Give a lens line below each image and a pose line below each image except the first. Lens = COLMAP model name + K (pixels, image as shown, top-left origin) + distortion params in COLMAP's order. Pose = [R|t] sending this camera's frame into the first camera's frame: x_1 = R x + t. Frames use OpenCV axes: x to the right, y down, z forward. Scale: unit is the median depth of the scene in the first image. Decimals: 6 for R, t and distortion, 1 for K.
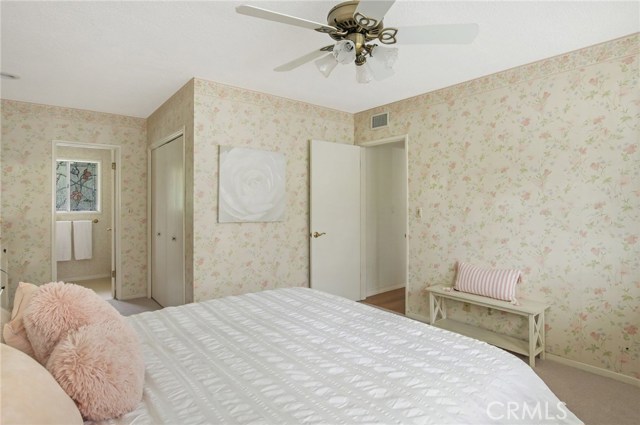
lens RADIAL K [[341.0, 0, 319.2], [0, 341.0, 207.7], [0, 0, 1]] dist [0.002242, 0.000490]
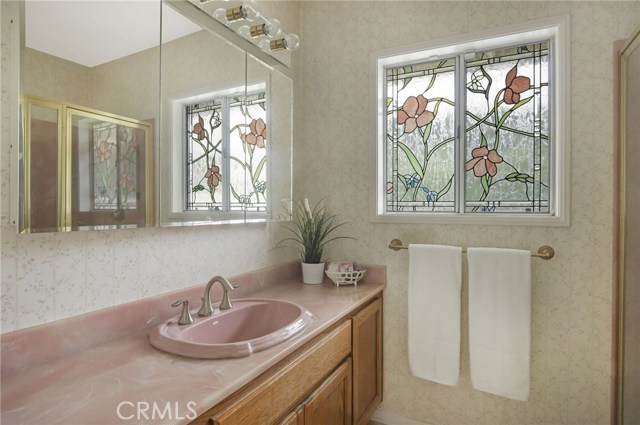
lens RADIAL K [[359.2, 0, 318.6], [0, 359.2, 209.6], [0, 0, 1]] dist [0.000981, 0.002461]
pose [[0.391269, 0.005112, -0.920262, -0.469564], [-0.004776, 0.999982, 0.003524, 0.006440], [0.920264, 0.003016, 0.391287, 0.733977]]
